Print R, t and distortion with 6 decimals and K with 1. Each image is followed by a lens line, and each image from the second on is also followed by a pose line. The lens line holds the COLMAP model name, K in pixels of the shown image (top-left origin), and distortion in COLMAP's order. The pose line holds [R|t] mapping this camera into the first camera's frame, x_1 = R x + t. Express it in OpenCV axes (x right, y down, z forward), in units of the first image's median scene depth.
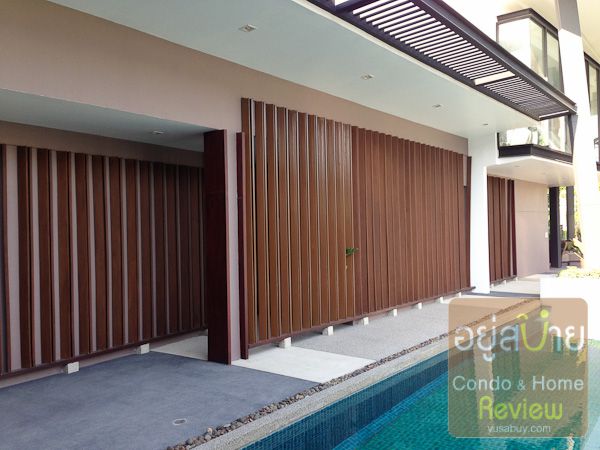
lens RADIAL K [[548.1, 0, 300.0], [0, 548.1, 225.0], [0, 0, 1]] dist [0.095733, 0.000817]
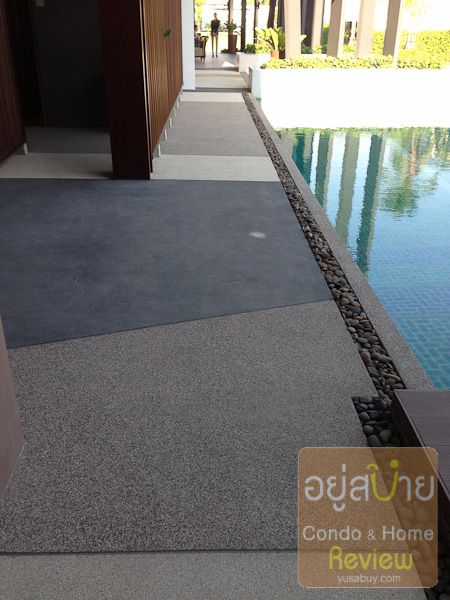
lens RADIAL K [[548.1, 0, 225.0], [0, 548.1, 300.0], [0, 0, 1]] dist [0.095733, 0.000817]
pose [[0.780850, -0.256744, 0.569523, -0.296599], [-0.023285, 0.899052, 0.437223, 0.027819], [-0.624285, -0.354667, 0.696046, 0.155852]]
